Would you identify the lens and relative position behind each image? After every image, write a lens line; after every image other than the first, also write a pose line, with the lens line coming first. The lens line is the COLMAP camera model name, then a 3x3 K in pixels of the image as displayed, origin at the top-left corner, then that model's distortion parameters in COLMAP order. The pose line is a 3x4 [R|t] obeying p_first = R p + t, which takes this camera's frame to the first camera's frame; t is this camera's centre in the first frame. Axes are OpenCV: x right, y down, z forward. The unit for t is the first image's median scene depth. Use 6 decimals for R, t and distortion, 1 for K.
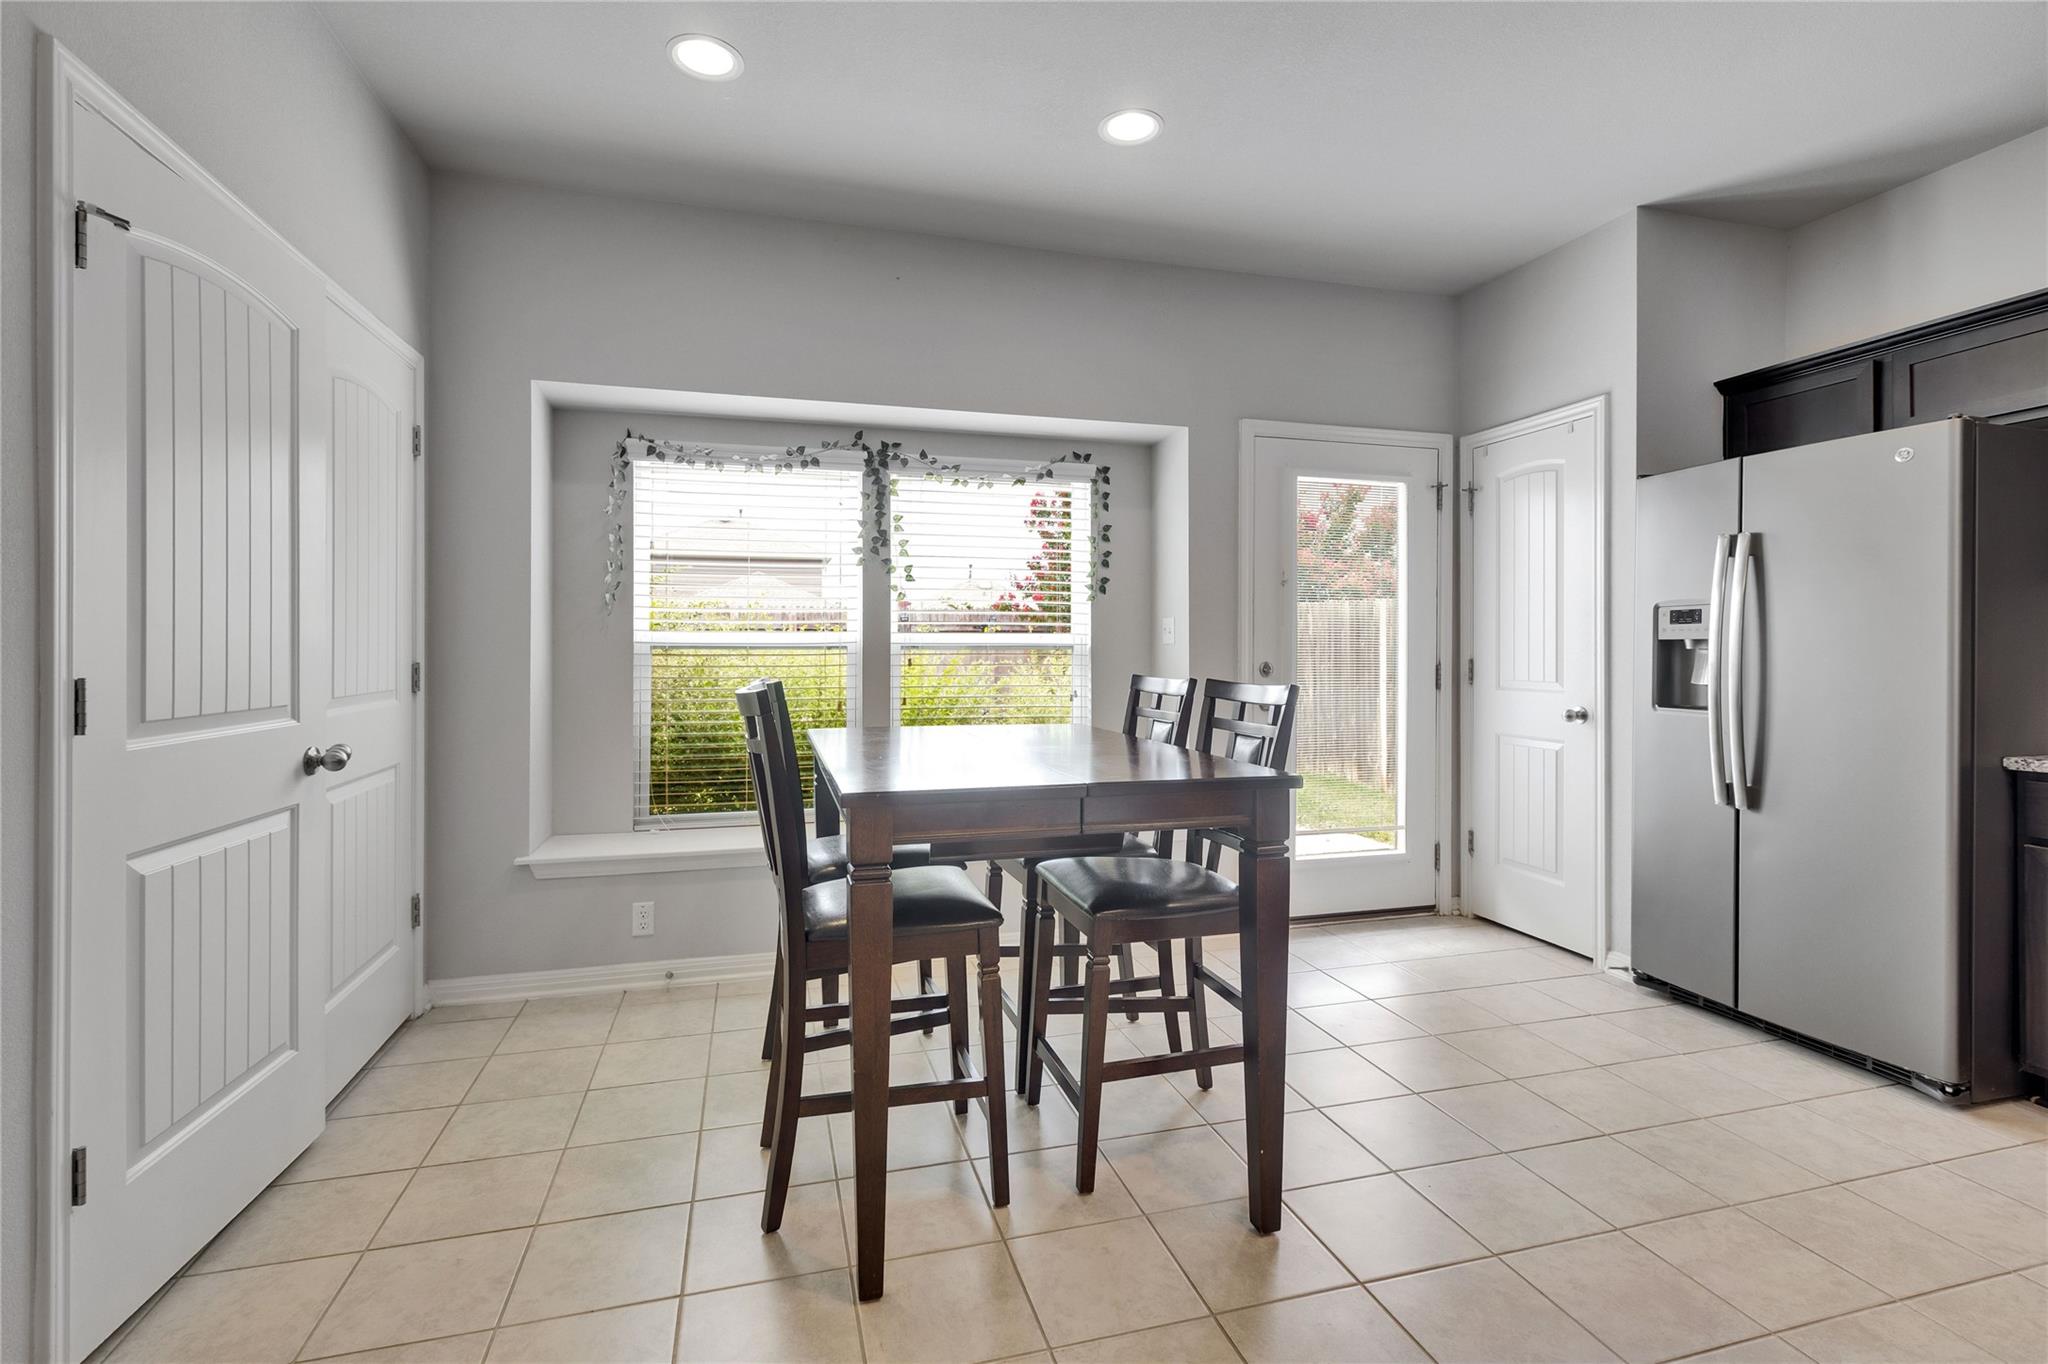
lens RADIAL K [[944.6, 0, 1021.4], [0, 944.6, 634.7], [0, 0, 1]] dist [0.000176, -0.000049]
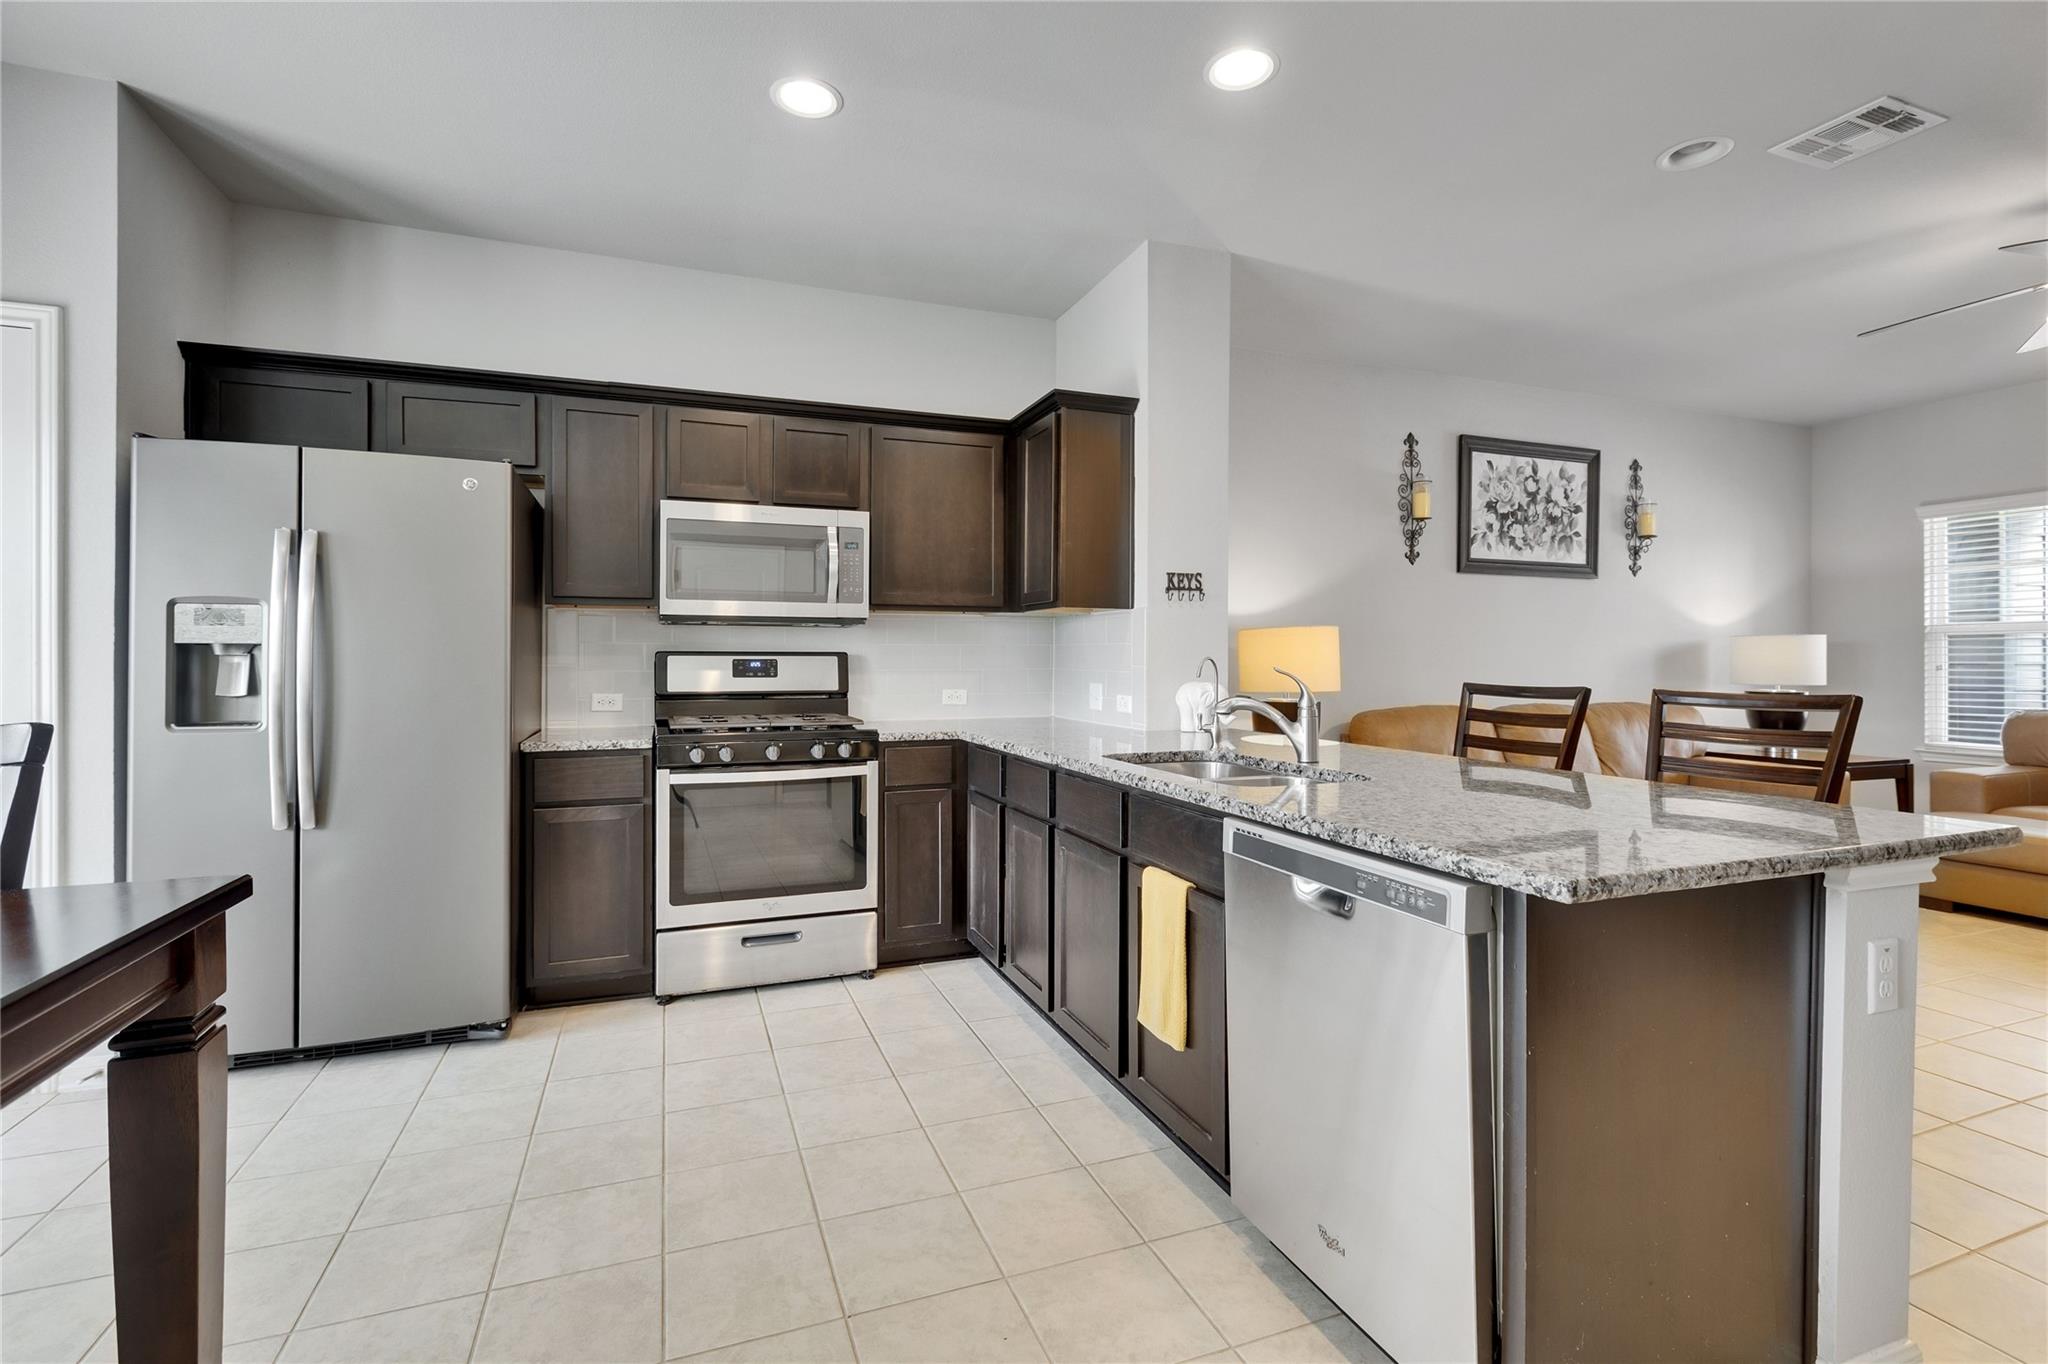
lens RADIAL K [[936.9, 0, 1012.2], [0, 936.9, 657.4], [0, 0, 1]] dist [-0.000258, -0.000355]
pose [[-0.088989, -0.000098, 0.996033, -0.161016], [-0.017555, 0.999845, -0.001470, 0.005044], [-0.995878, -0.017616, -0.088977, 0.301216]]
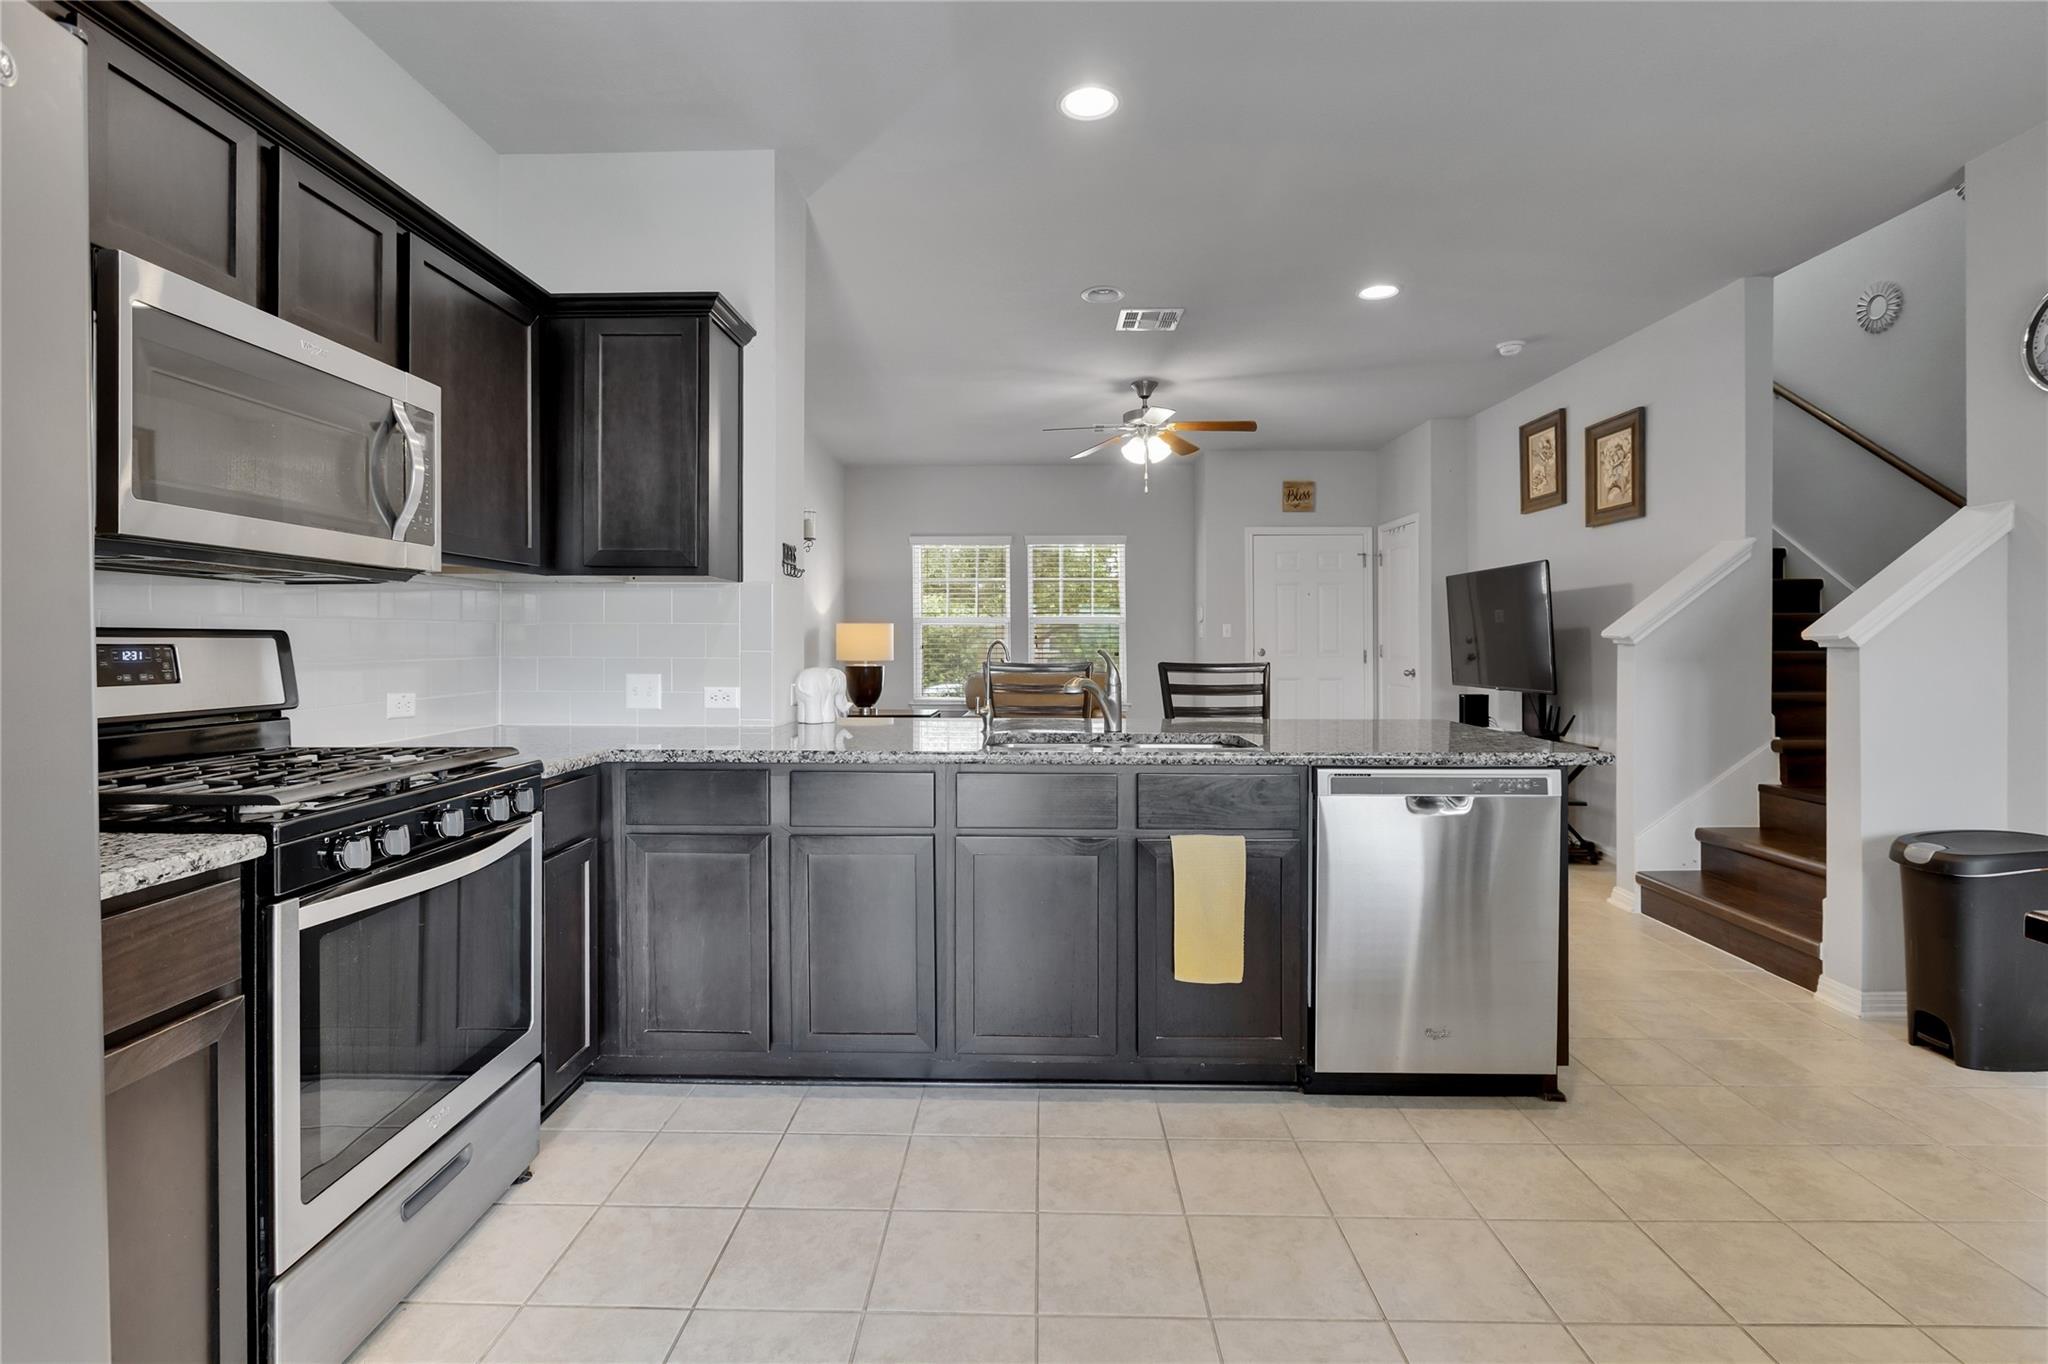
lens RADIAL K [[968.1, 0, 1025.8], [0, 968.1, 644.3], [0, 0, 1]] dist [-0.000310, -0.000118]
pose [[-0.958992, -0.002807, 0.283418, 0.316924], [-0.006591, 0.999901, -0.012397, 0.013312], [-0.283355, -0.013757, -0.958916, 0.807822]]
